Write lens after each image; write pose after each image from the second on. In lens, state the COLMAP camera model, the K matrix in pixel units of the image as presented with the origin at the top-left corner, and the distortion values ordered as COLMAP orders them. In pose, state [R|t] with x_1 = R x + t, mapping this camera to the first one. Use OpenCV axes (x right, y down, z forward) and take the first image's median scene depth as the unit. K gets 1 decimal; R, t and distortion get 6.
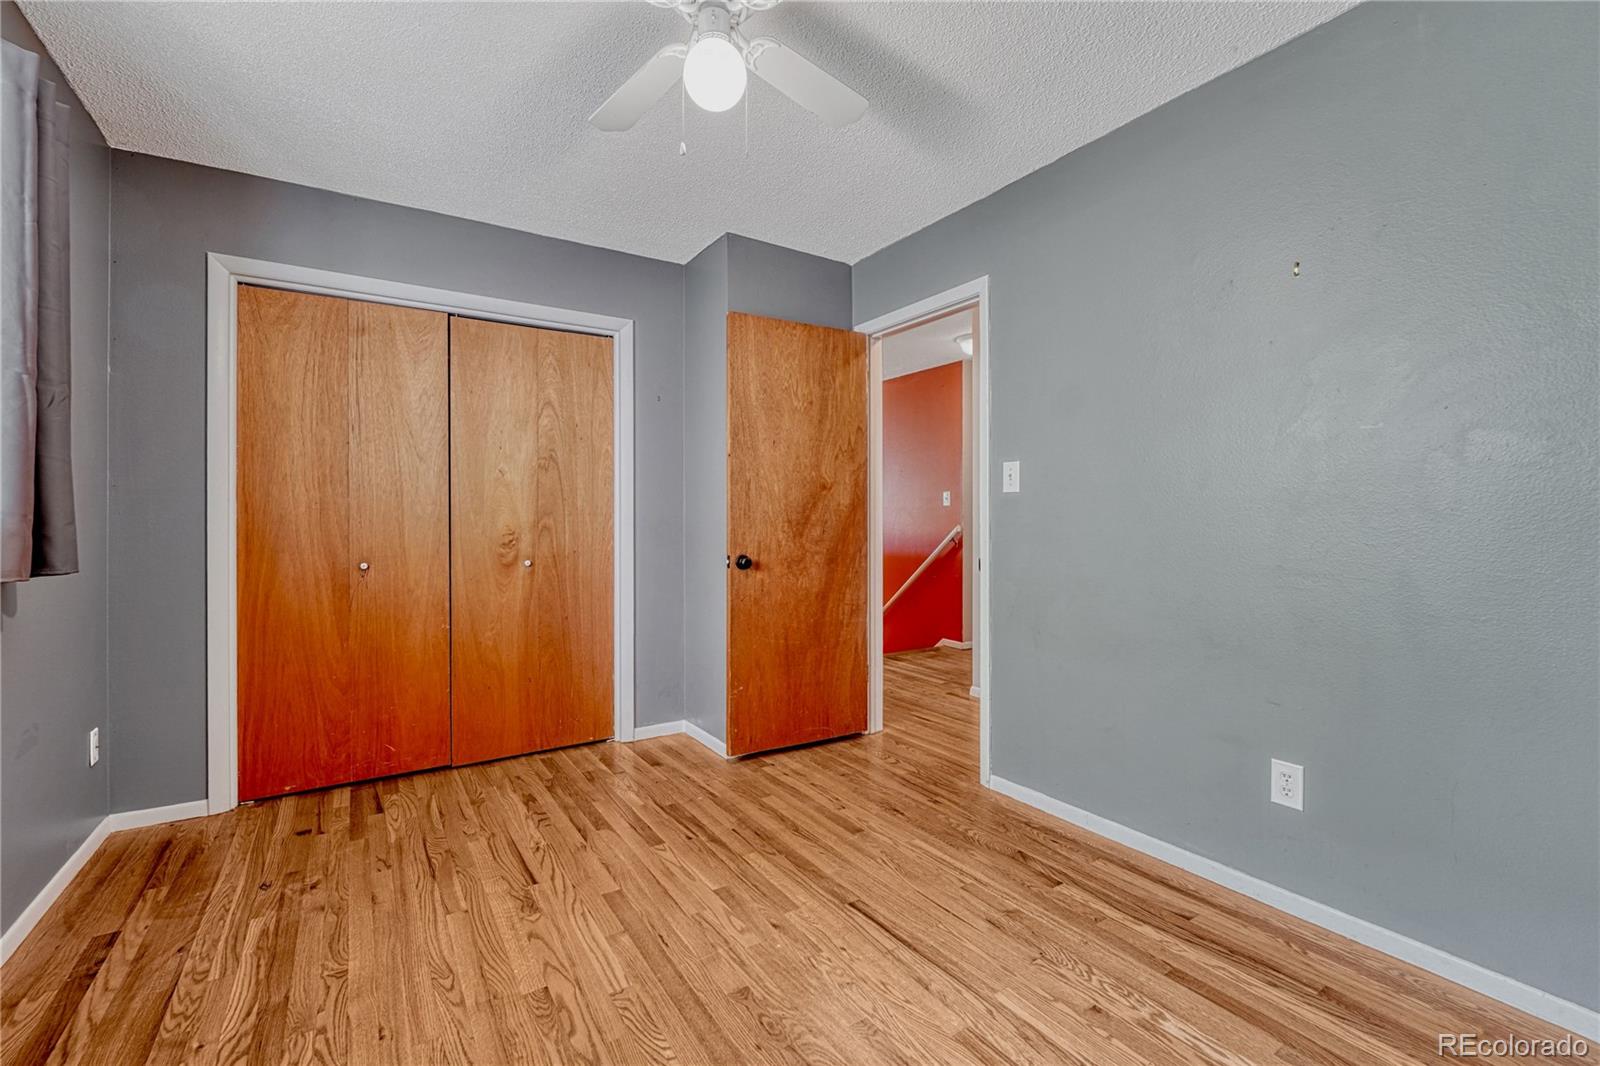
lens RADIAL K [[666.6, 0, 799.8], [0, 666.6, 527.3], [0, 0, 1]] dist [-0.011731, 0.000521]
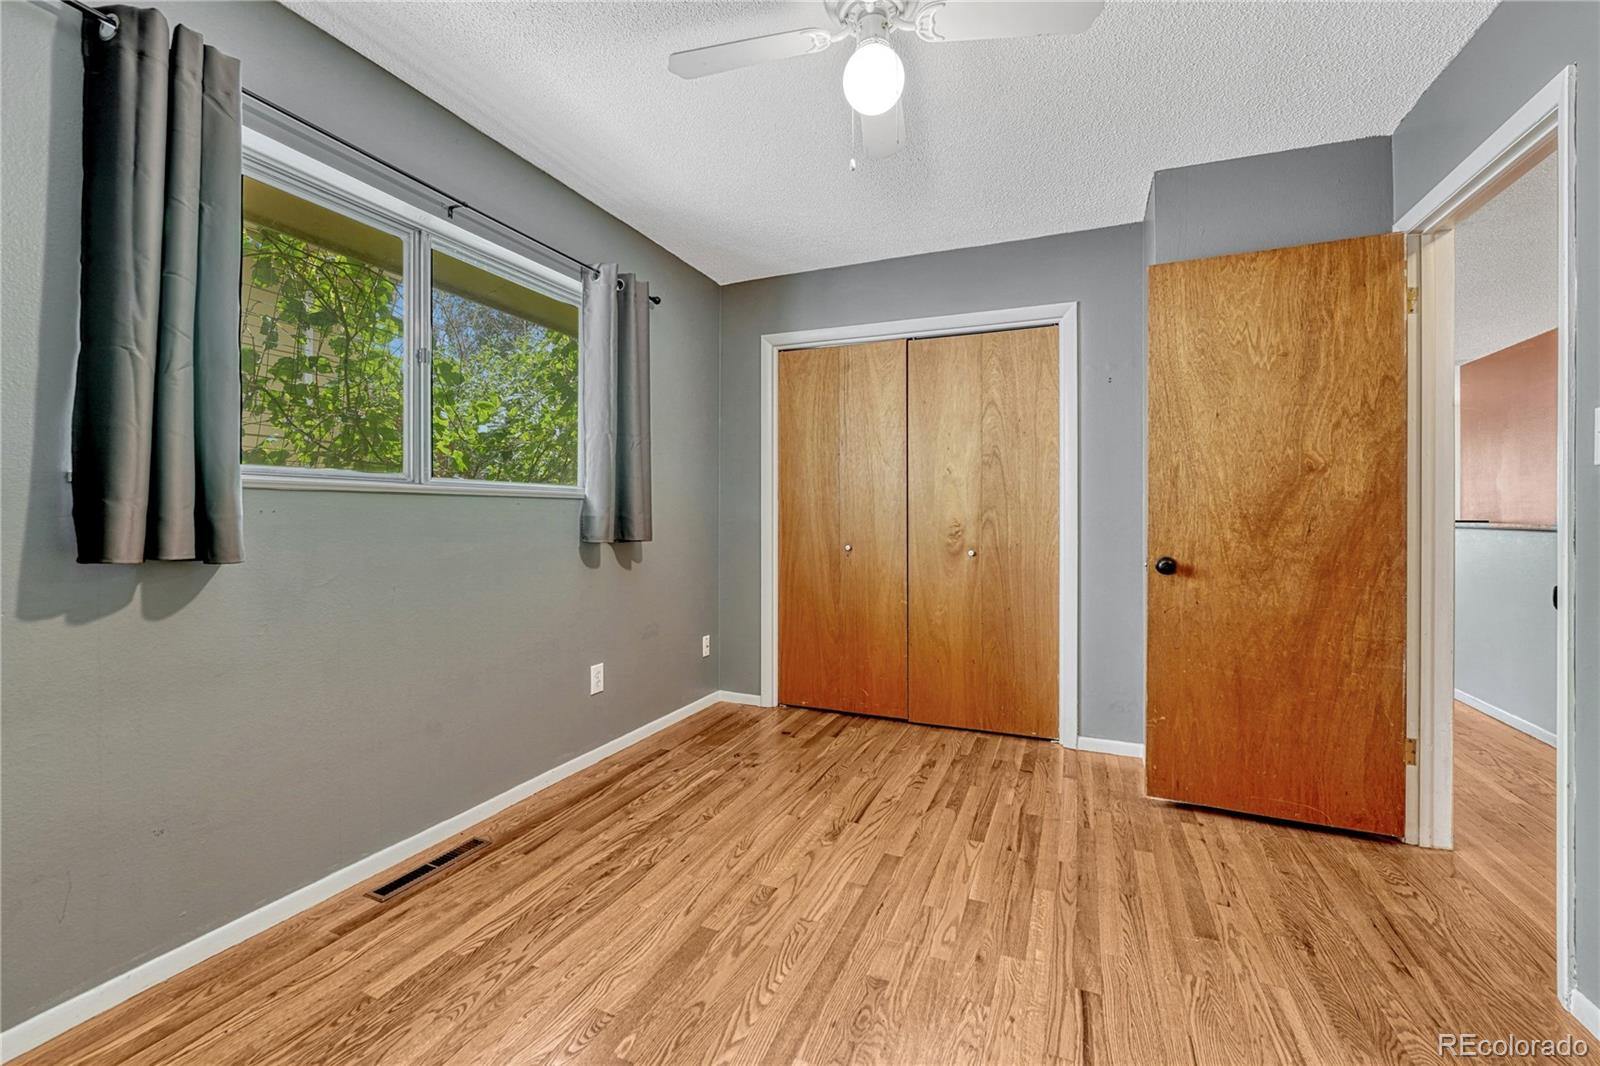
lens RADIAL K [[666.6, 0, 806.2], [0, 666.6, 521.7], [0, 0, 1]] dist [-0.011731, 0.000521]
pose [[0.572275, 0.014817, -0.819928, 0.373200], [-0.015270, 0.999856, 0.007411, -0.001405], [0.819919, 0.008279, 0.572419, 0.184730]]
